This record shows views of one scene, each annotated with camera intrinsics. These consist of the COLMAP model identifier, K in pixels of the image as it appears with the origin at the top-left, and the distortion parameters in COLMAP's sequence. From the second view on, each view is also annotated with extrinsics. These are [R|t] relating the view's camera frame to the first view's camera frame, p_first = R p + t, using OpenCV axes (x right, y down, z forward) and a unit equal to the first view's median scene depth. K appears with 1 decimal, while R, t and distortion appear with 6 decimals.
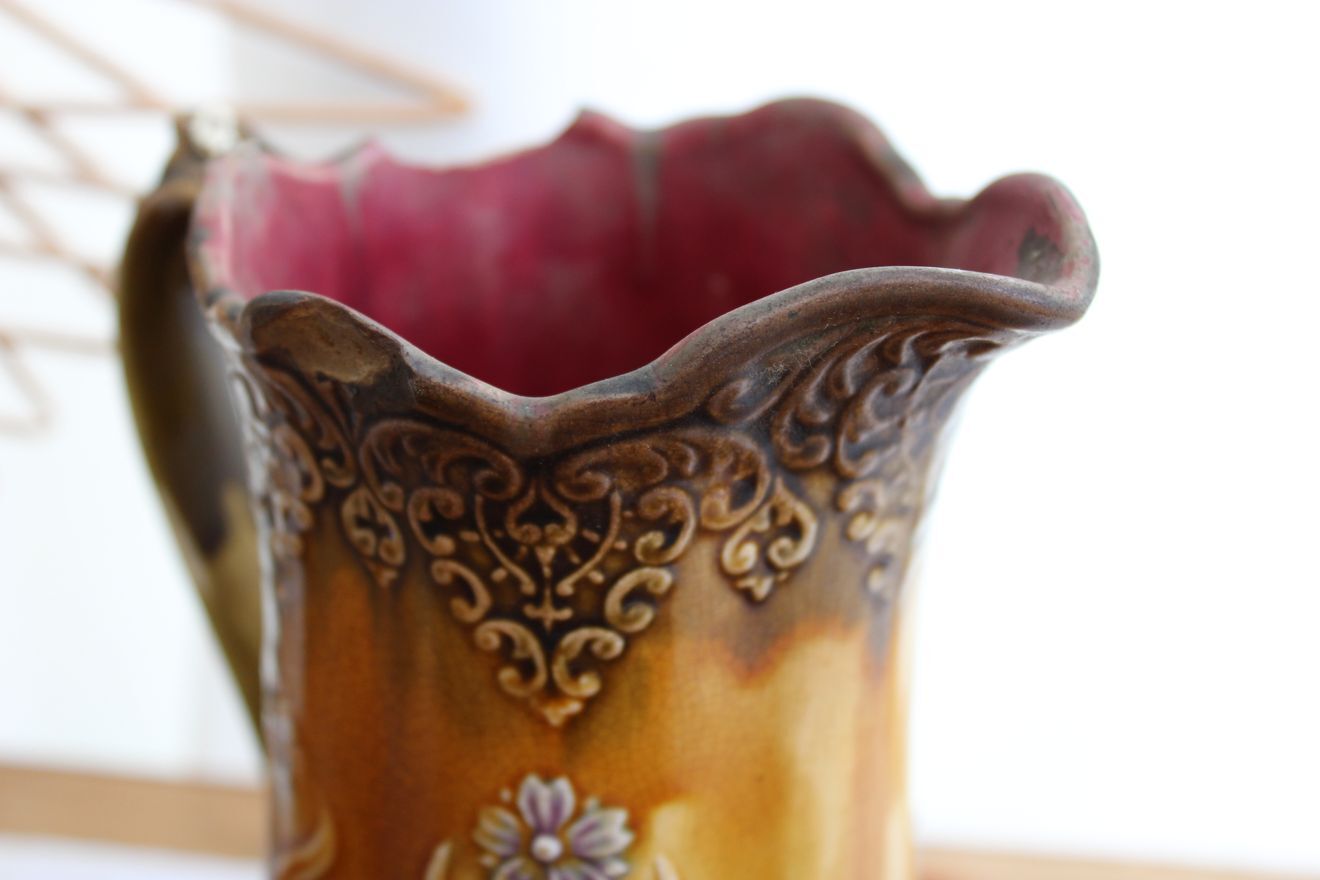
lens RADIAL K [[2042.3, 0, 660.0], [0, 2042.3, 440.0], [0, 0, 1]] dist [-0.055569, 0.131084]
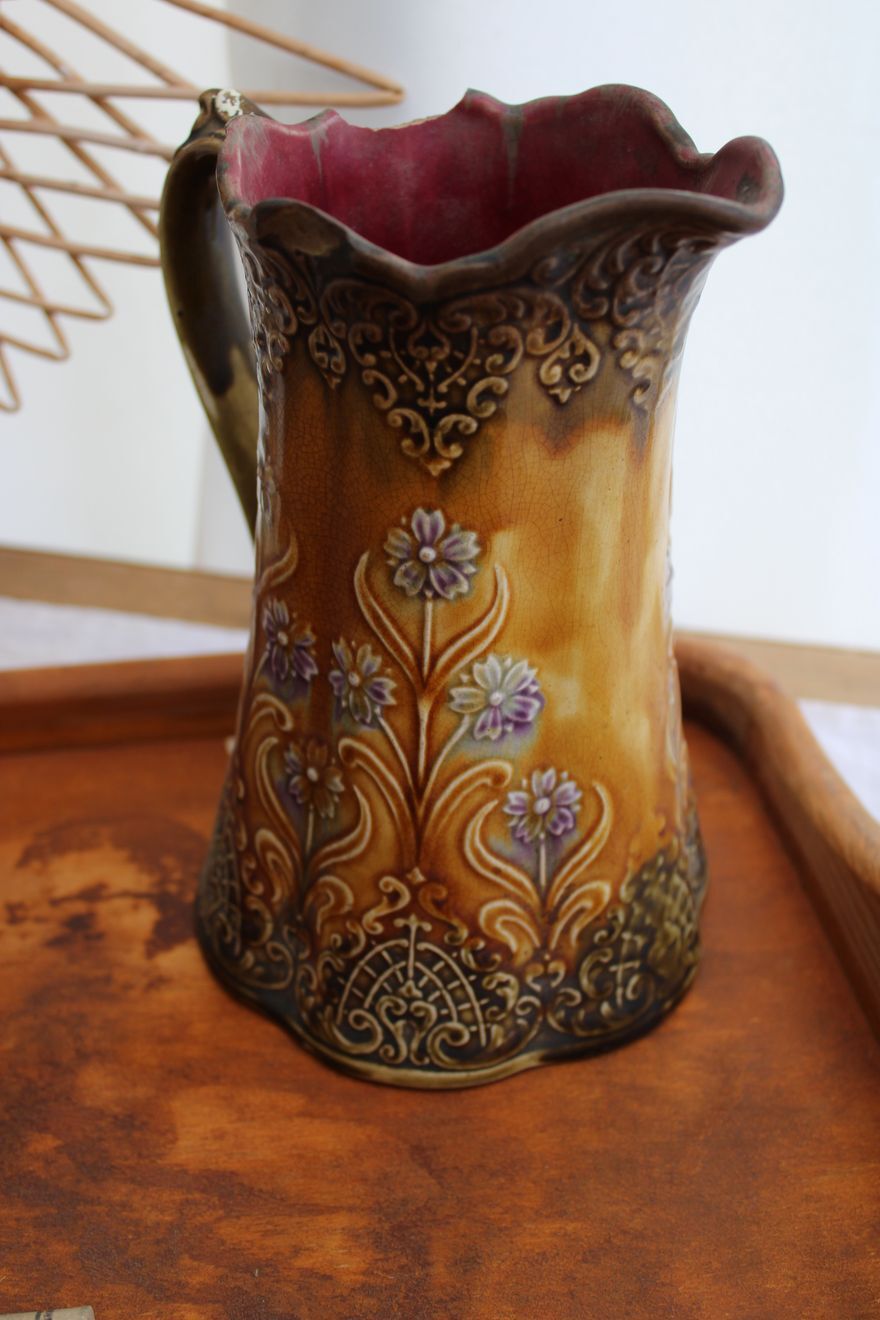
lens RADIAL K [[1700.6, 0, 440.0], [0, 1700.6, 660.0], [0, 0, 1]] dist [-0.042681, -0.000252]
pose [[0.996850, 0.042338, -0.067065, 0.051823], [-0.032110, 0.988638, 0.146845, 0.087188], [0.072520, -0.144229, 0.986883, -0.375999]]
